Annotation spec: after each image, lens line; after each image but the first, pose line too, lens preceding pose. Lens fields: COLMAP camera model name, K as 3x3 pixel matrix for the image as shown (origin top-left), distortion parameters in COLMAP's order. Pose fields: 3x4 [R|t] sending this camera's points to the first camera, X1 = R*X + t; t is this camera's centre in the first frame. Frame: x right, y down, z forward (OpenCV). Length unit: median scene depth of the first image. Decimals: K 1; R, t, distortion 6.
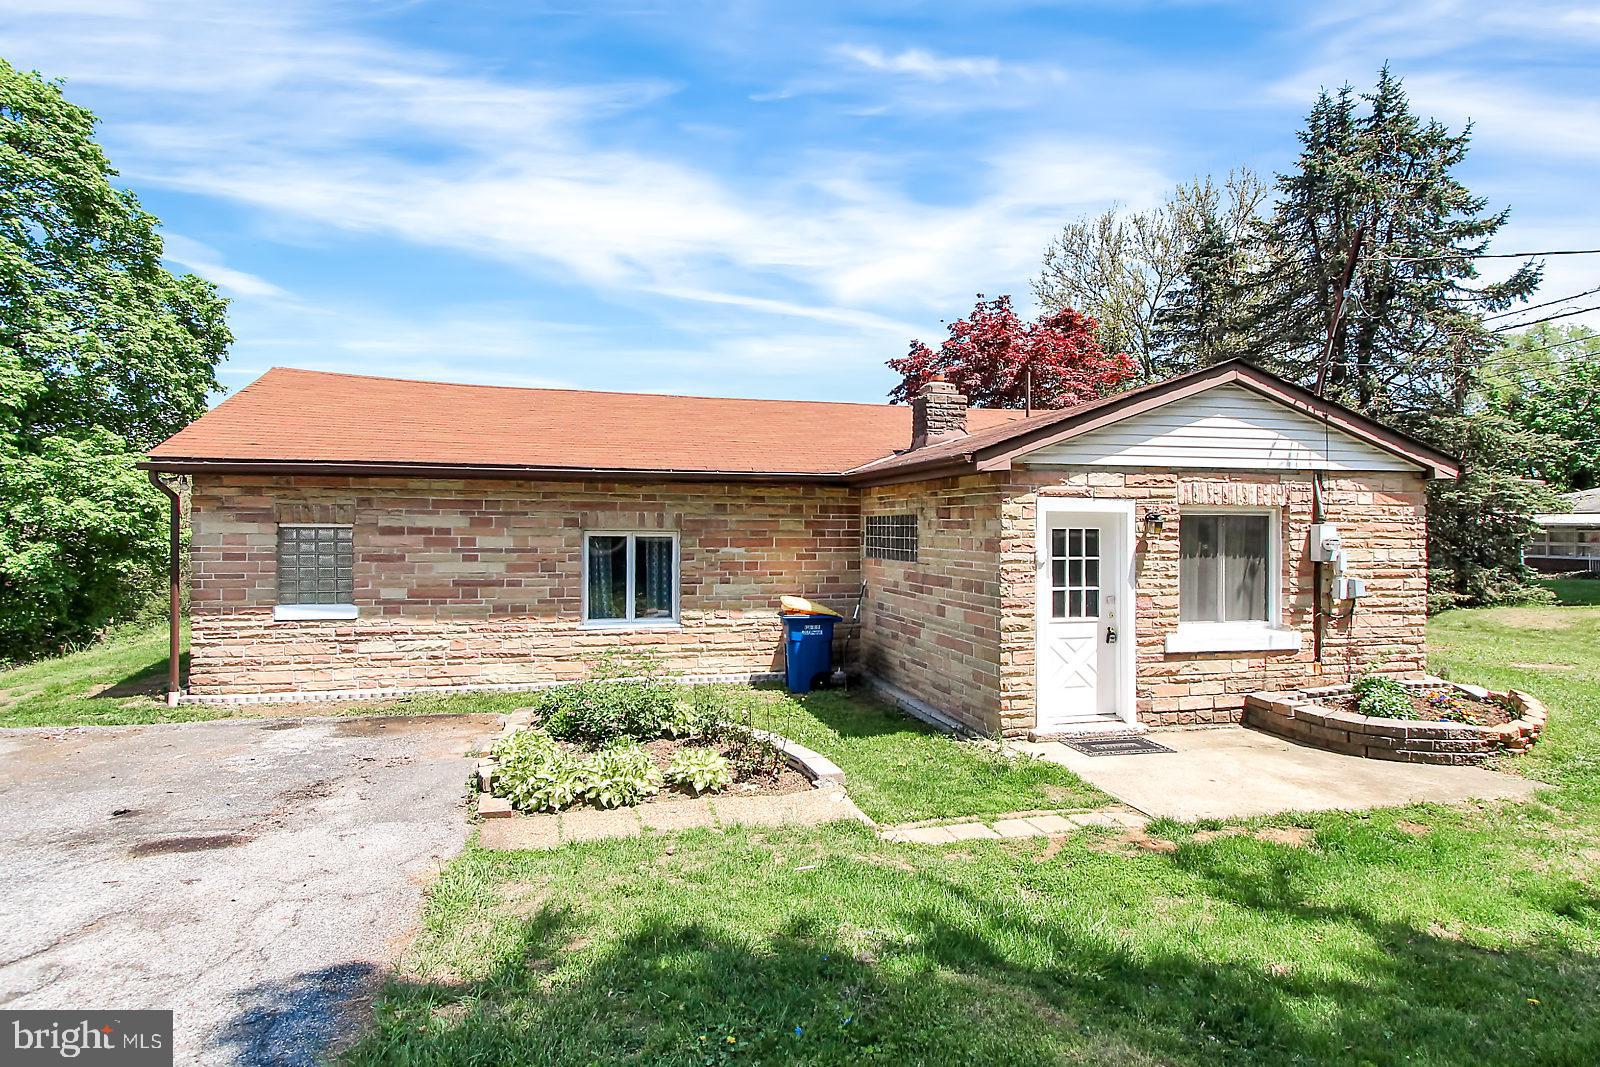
lens RADIAL K [[767.8, 0, 800.0], [0, 767.8, 533.5], [0, 0, 1]] dist [0.001168, -0.000451]
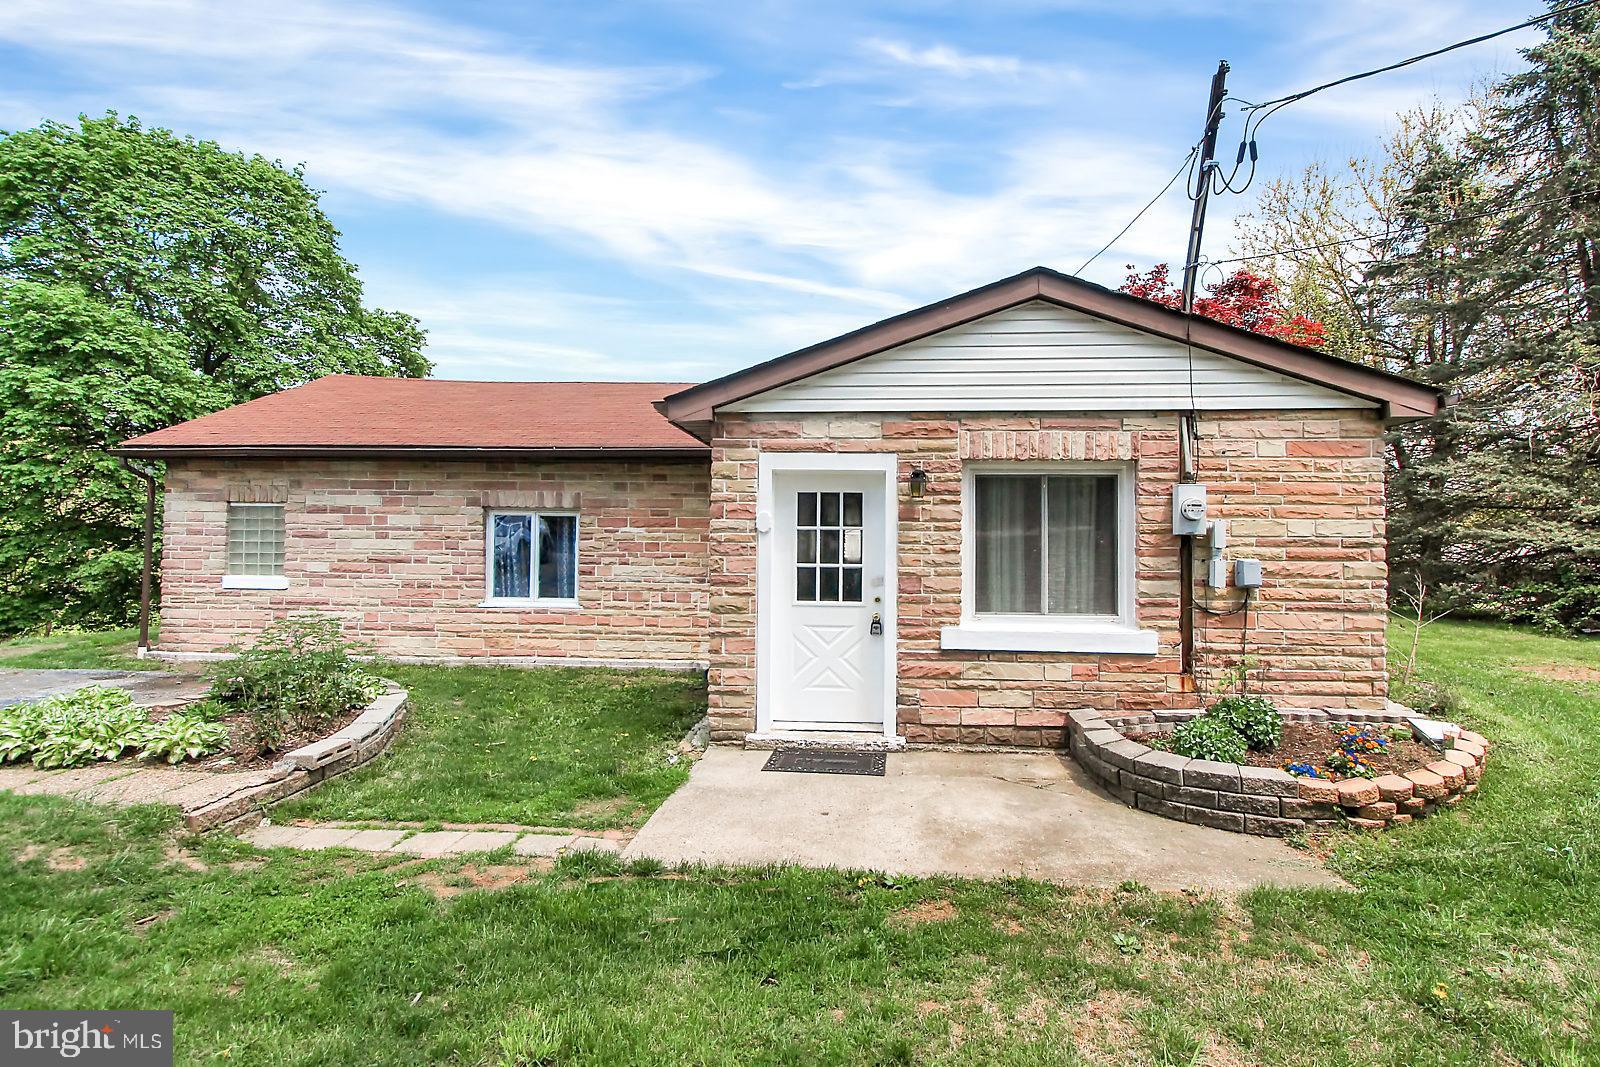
lens RADIAL K [[749.5, 0, 818.7], [0, 749.5, 521.0], [0, 0, 1]] dist [0.000710, -0.000297]
pose [[0.958448, -0.002667, -0.285256, 0.542045], [-0.003420, 0.999777, -0.020837, 0.038978], [0.285248, 0.020946, 0.958225, 0.218535]]
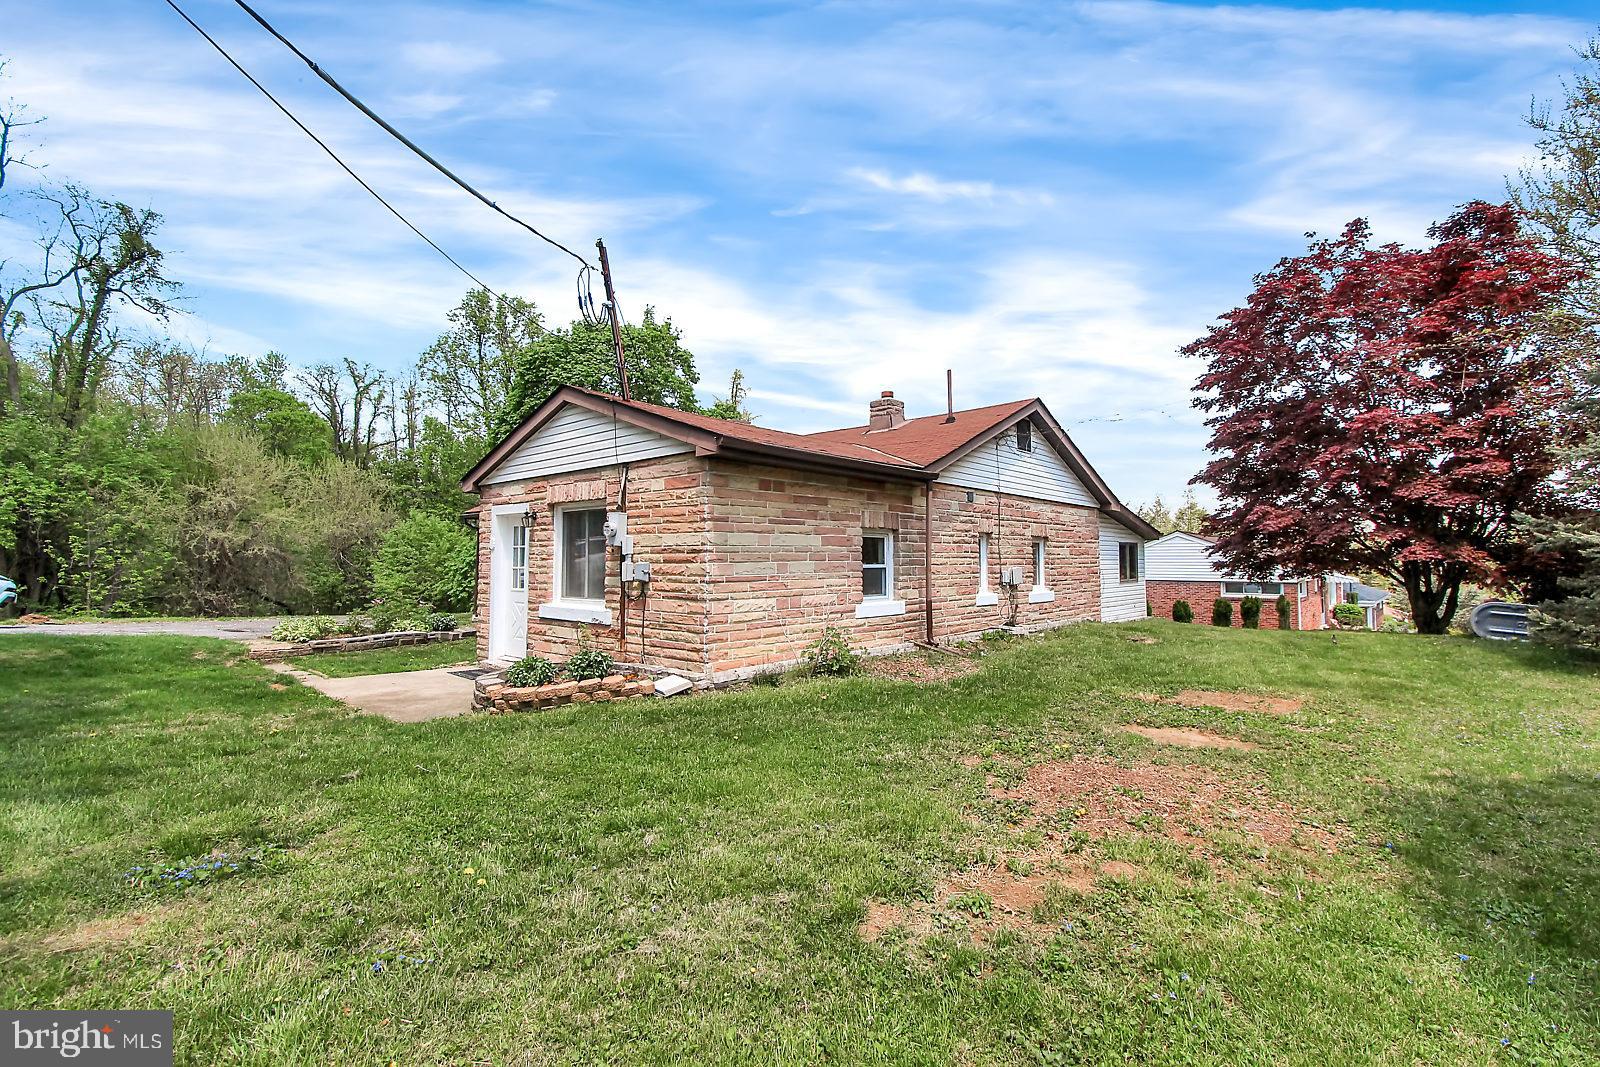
lens RADIAL K [[749.5, 0, 818.7], [0, 749.5, 521.0], [0, 0, 1]] dist [0.000710, -0.000297]
pose [[0.565883, -0.050287, -0.822951, 1.710678], [-0.003966, 0.997961, -0.063708, 0.067145], [0.824476, 0.039315, 0.564529, 0.626462]]
